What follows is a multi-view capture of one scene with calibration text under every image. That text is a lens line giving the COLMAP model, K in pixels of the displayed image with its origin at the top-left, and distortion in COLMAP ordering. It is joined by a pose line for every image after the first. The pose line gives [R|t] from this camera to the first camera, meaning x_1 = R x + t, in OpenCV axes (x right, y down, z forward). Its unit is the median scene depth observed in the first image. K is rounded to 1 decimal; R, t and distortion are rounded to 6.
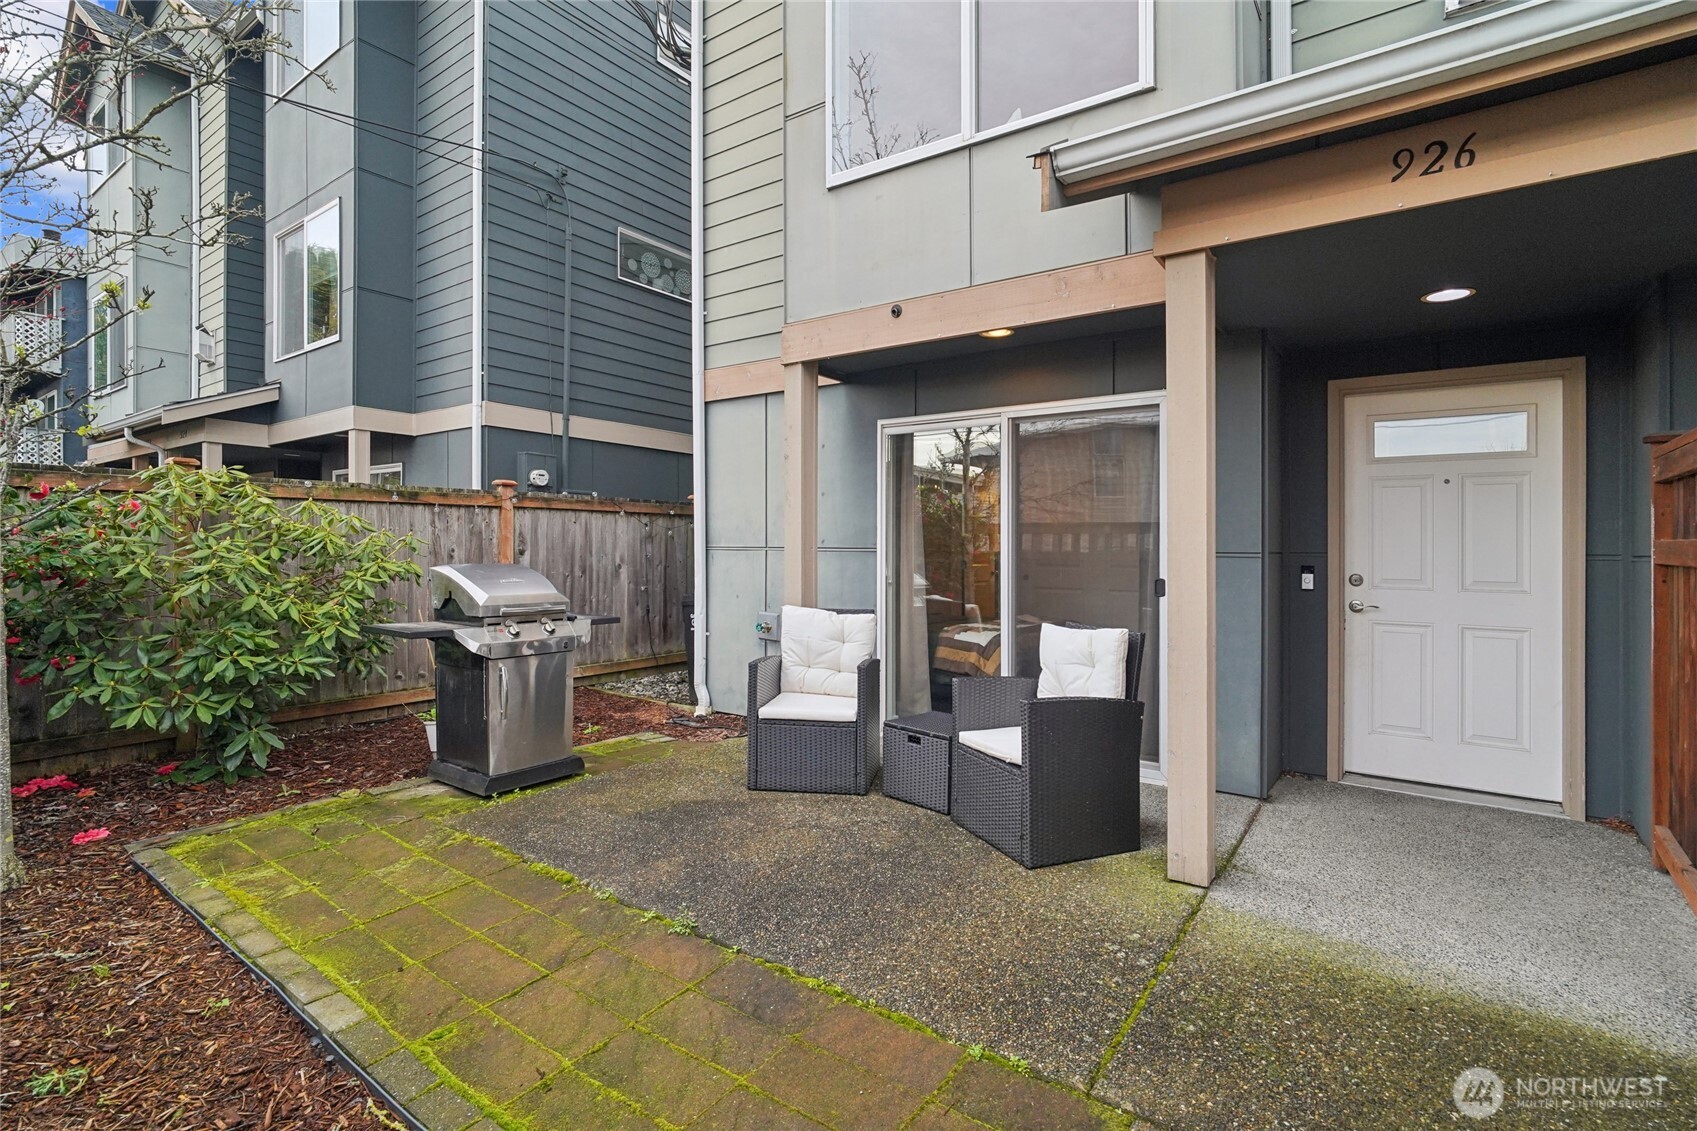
lens RADIAL K [[802.7, 0, 848.6], [0, 802.7, 559.0], [0, 0, 1]] dist [-0.020800, 0.010969]
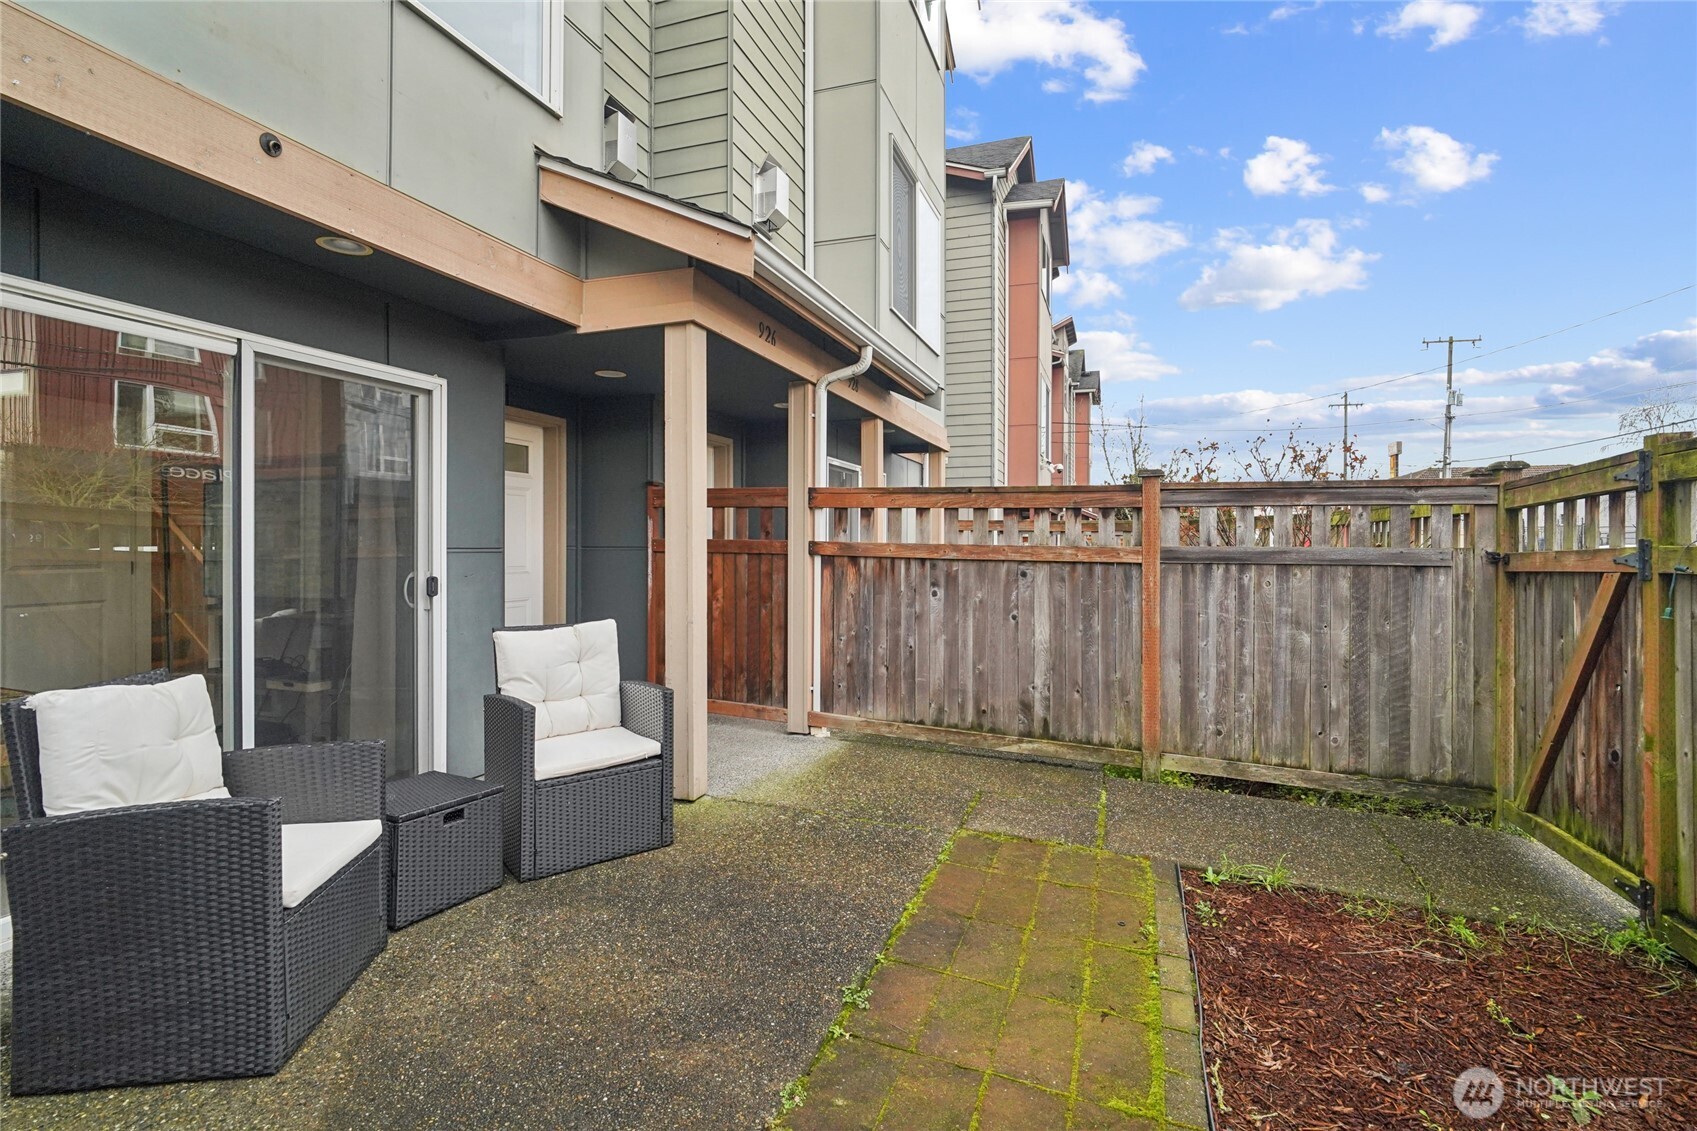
lens RADIAL K [[802.7, 0, 854.1], [0, 802.7, 552.5], [0, 0, 1]] dist [-0.020800, 0.010969]
pose [[-0.291579, -0.016596, 0.956403, -0.805765], [0.010092, 0.999740, 0.020424, -0.024724], [-0.956494, 0.015607, -0.291336, 0.987822]]
